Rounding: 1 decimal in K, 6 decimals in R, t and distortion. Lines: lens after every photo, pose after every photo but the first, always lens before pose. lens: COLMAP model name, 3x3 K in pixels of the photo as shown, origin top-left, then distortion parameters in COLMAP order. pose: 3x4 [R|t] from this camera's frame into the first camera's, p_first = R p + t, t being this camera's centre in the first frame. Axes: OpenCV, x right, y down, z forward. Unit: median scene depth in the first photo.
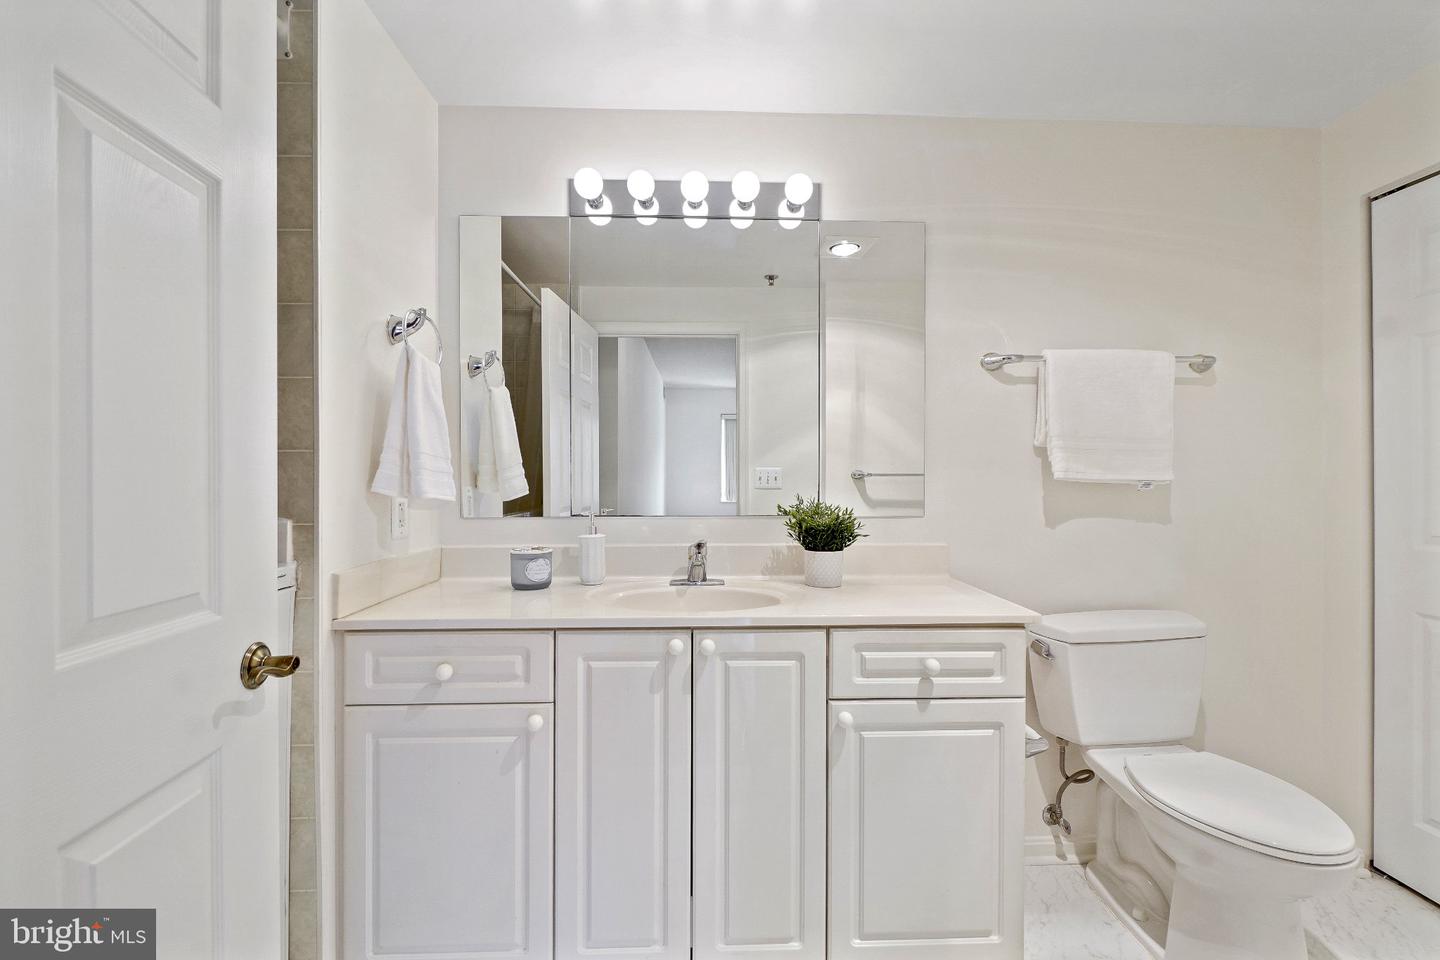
lens RADIAL K [[619.4, 0, 702.5], [0, 619.4, 487.2], [0, 0, 1]] dist [-0.000685, -0.000082]
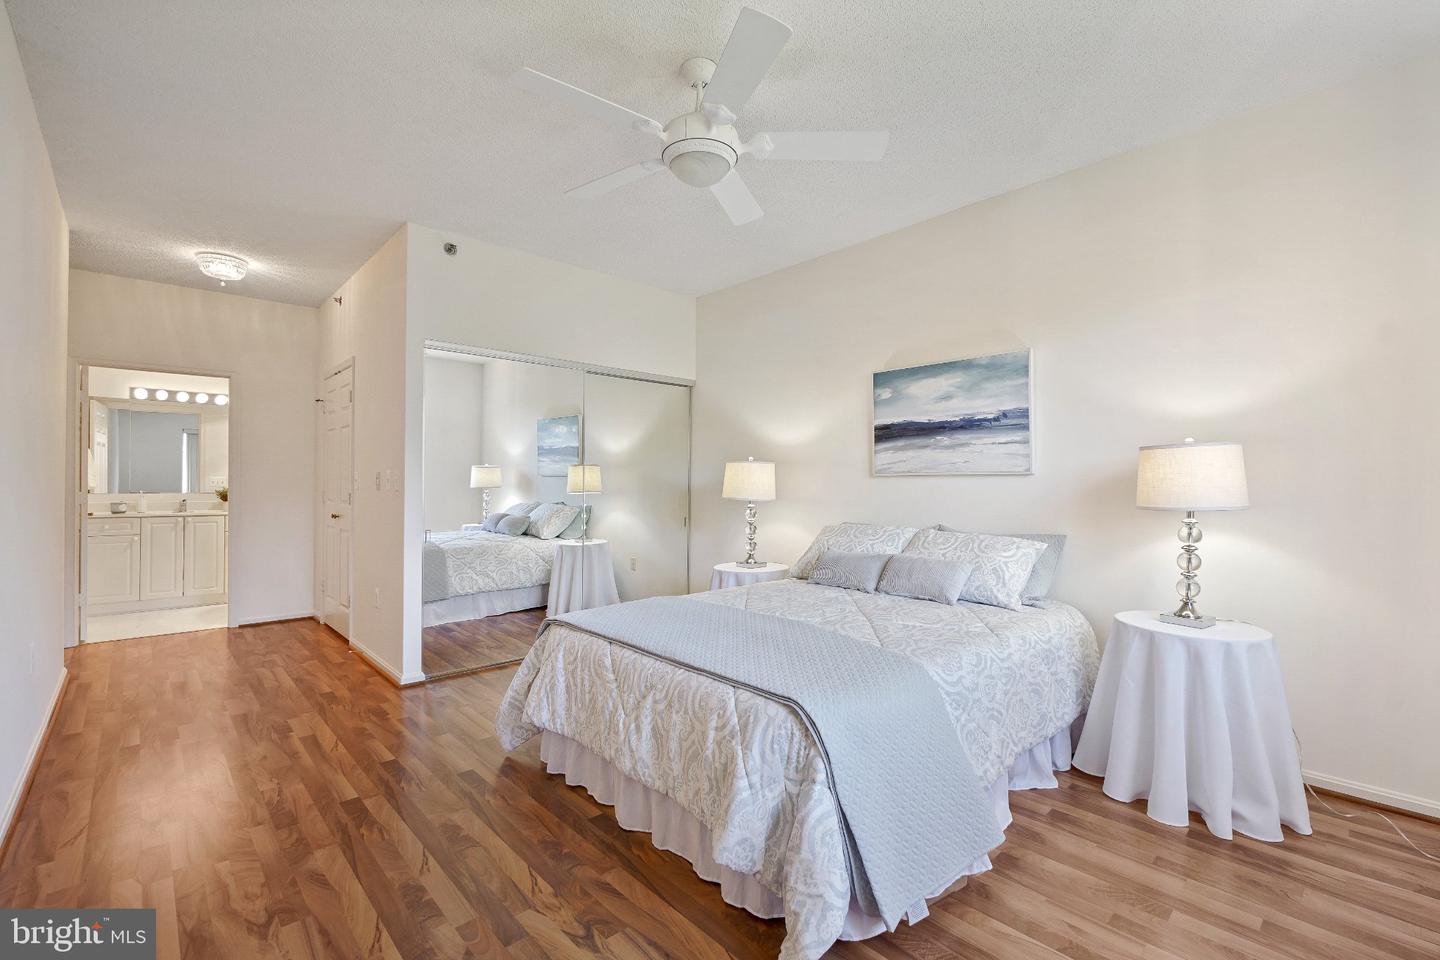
lens RADIAL K [[619.4, 0, 702.5], [0, 619.4, 487.2], [0, 0, 1]] dist [-0.000685, -0.000082]
pose [[0.740352, 0.009638, 0.672150, -0.193303], [-0.003774, 0.999941, -0.010181, 0.044851], [-0.672209, 0.005001, 0.740345, -3.654822]]
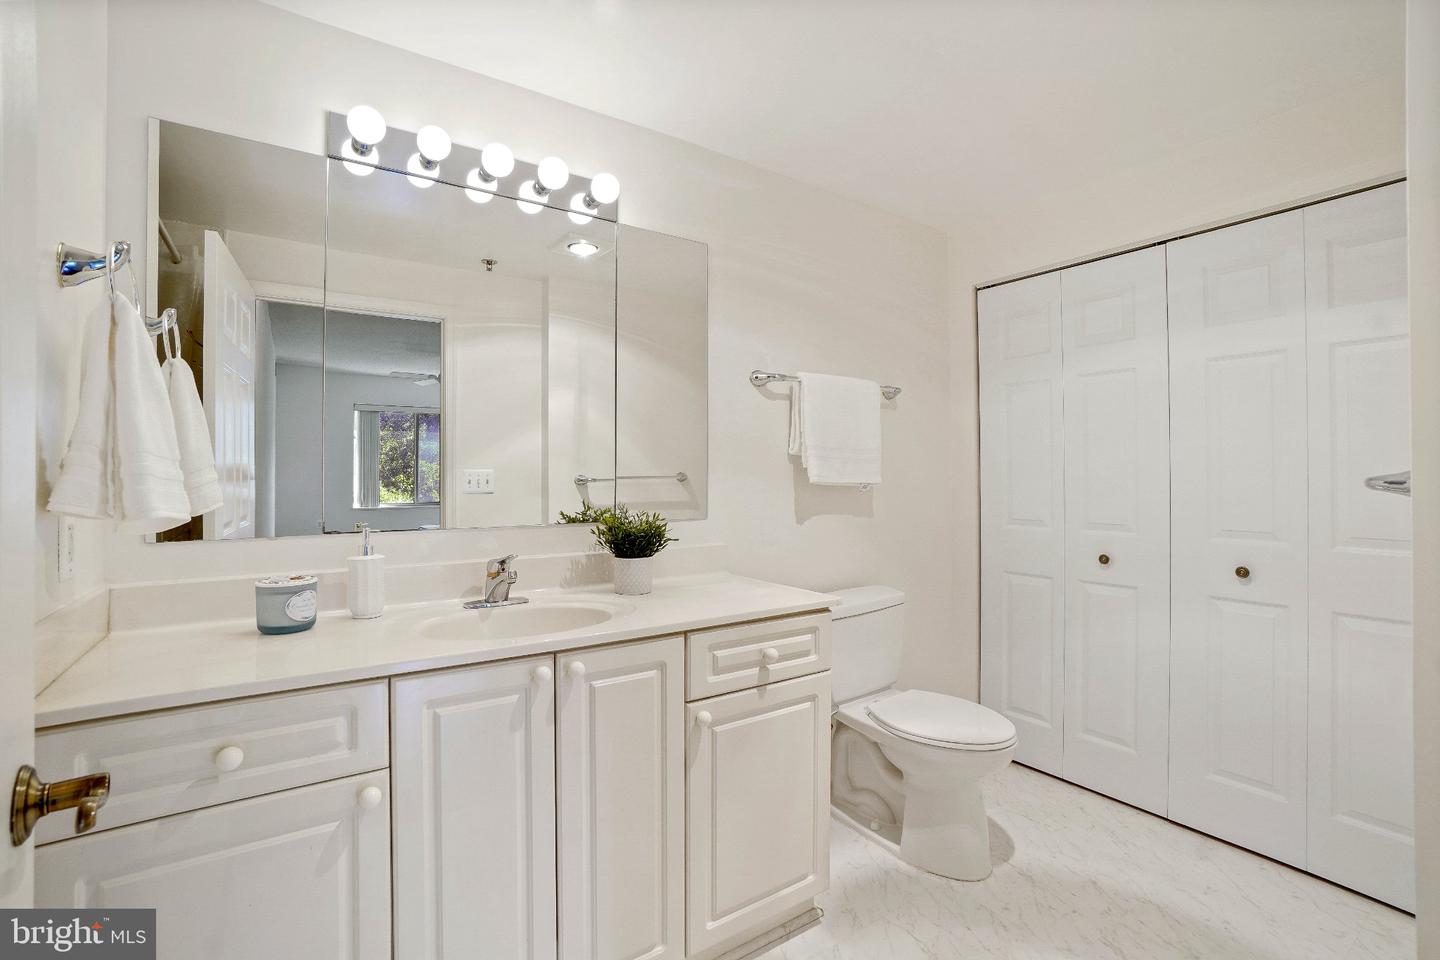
lens RADIAL K [[665.3, 0, 724.3], [0, 665.3, 469.0], [0, 0, 1]] dist [-0.057994, 0.026308]
pose [[0.835375, 0.005155, 0.549657, -0.273059], [0.005690, 0.999821, -0.018024, -0.018694], [-0.549651, 0.018185, 0.835196, 0.034484]]
